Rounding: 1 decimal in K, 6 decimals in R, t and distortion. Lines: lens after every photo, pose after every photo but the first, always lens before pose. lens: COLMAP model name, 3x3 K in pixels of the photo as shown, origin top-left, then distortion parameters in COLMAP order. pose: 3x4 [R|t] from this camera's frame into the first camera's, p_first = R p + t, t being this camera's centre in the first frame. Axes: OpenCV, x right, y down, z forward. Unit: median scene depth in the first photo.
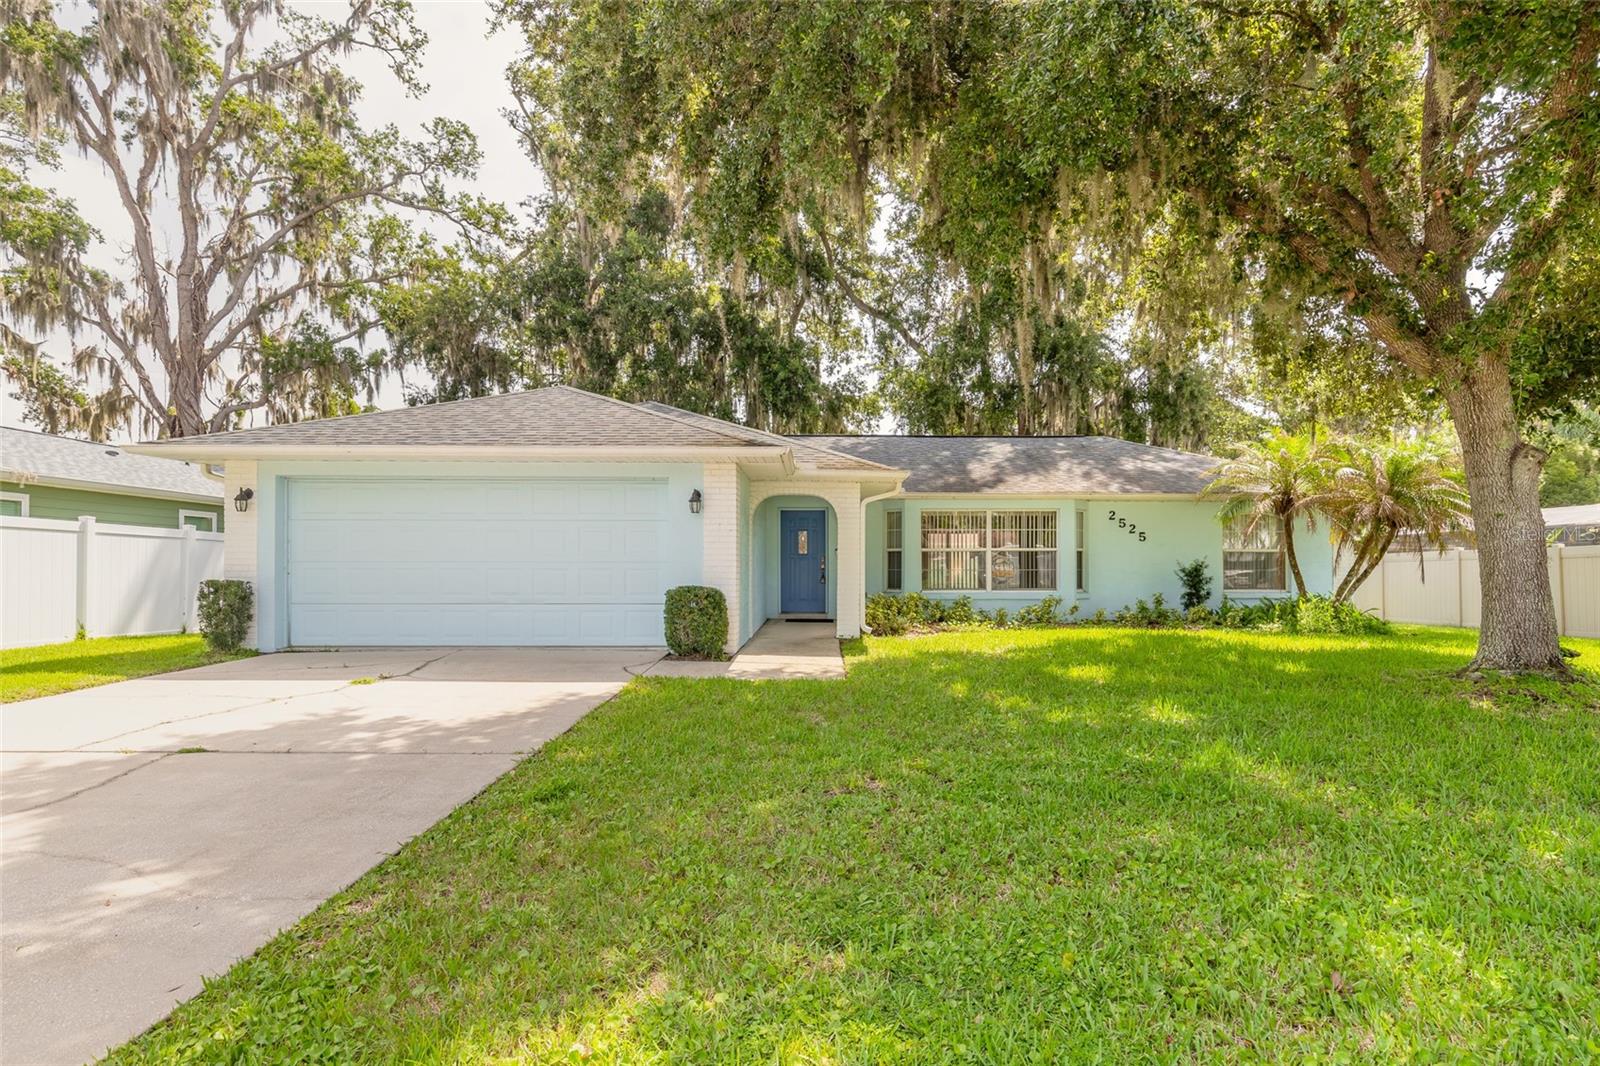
lens RADIAL K [[795.2, 0, 803.6], [0, 795.2, 541.0], [0, 0, 1]] dist [0.033734, 0.000557]
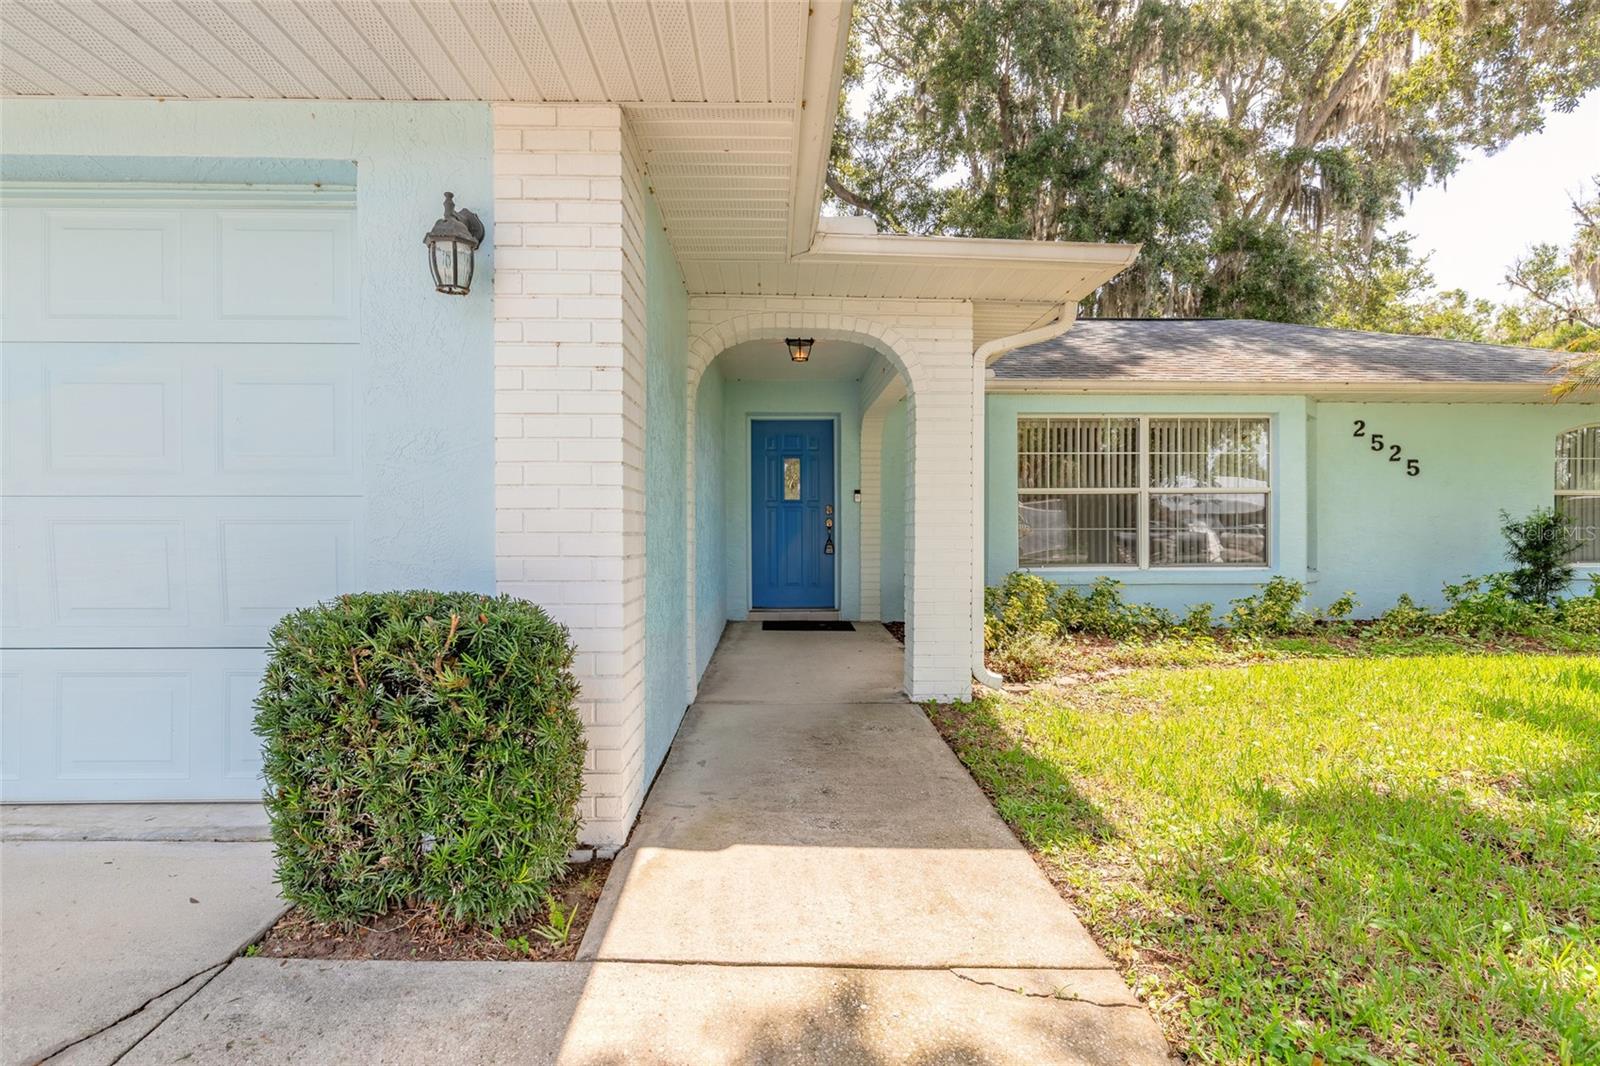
lens RADIAL K [[780.3, 0, 775.2], [0, 780.3, 532.0], [0, 0, 1]] dist [0.000675, 0.000365]
pose [[0.999680, -0.002048, 0.025233, -0.030760], [0.001134, 0.999346, 0.036153, 0.021714], [-0.025290, -0.036113, 0.999028, 0.538433]]
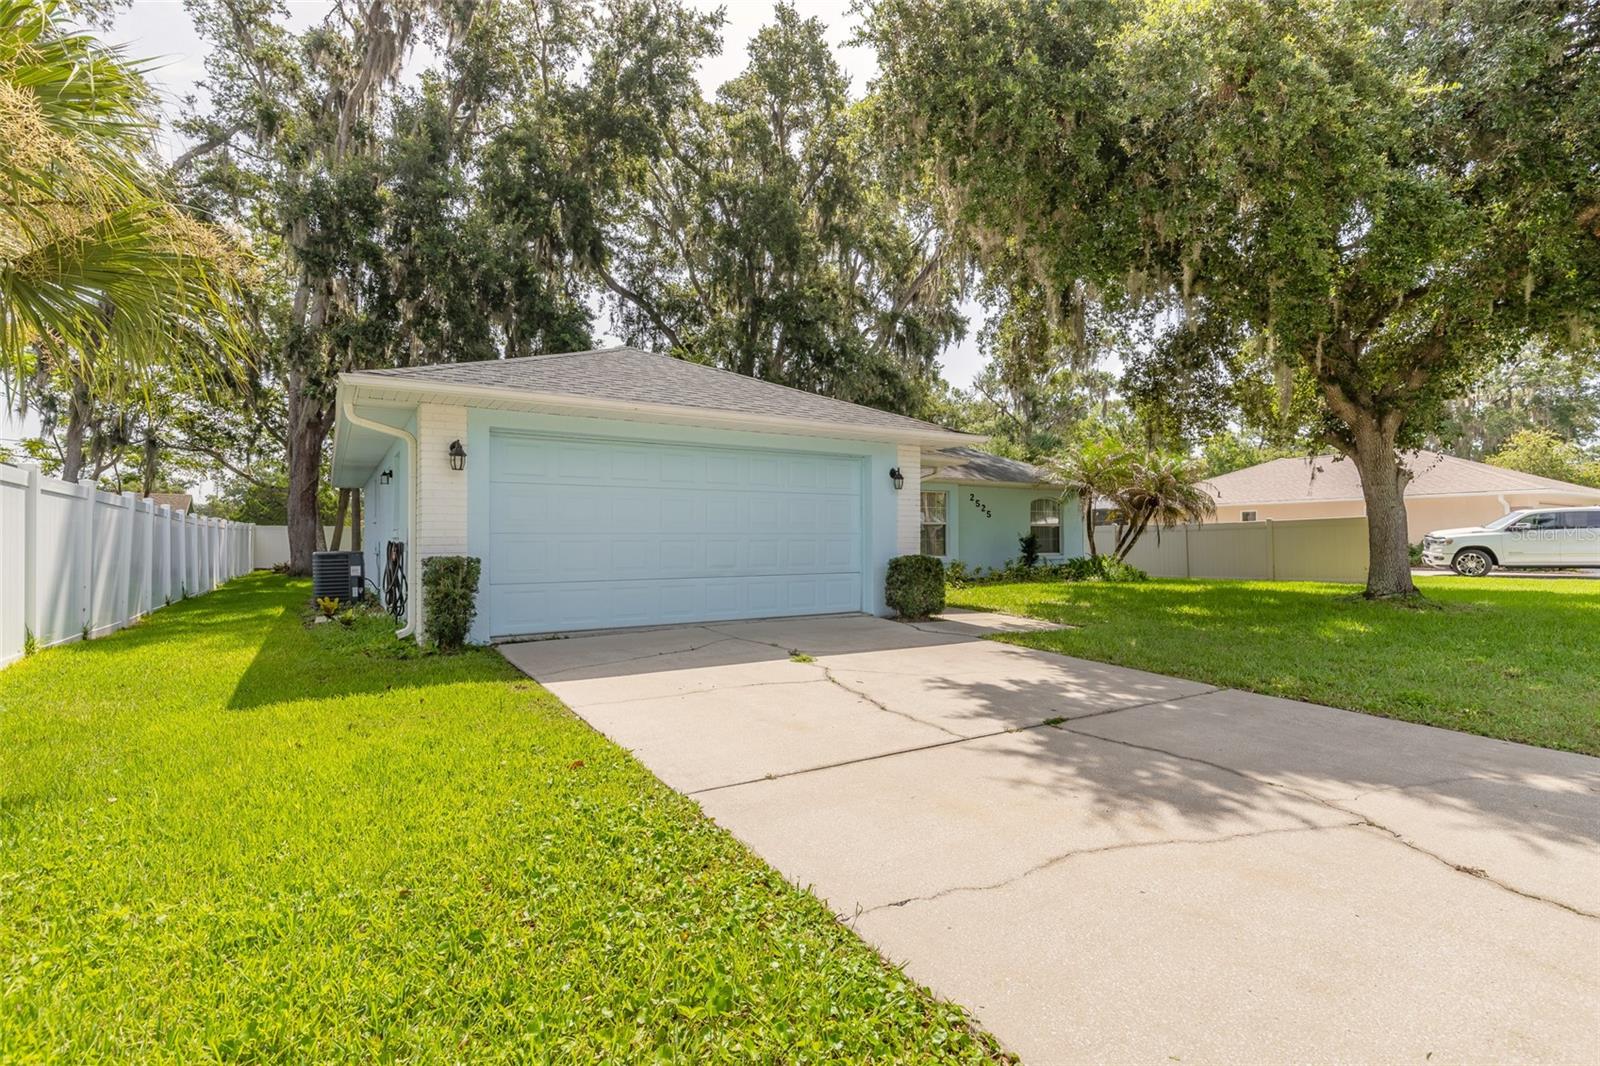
lens RADIAL K [[750.0, 0, 799.9], [0, 750.0, 531.8], [0, 0, 1]] dist [-0.001554, 0.000019]
pose [[0.841835, -0.000994, 0.539734, -0.575375], [-0.009594, 0.999813, 0.016806, 0.005872], [-0.539649, -0.019326, 0.841668, 0.144081]]
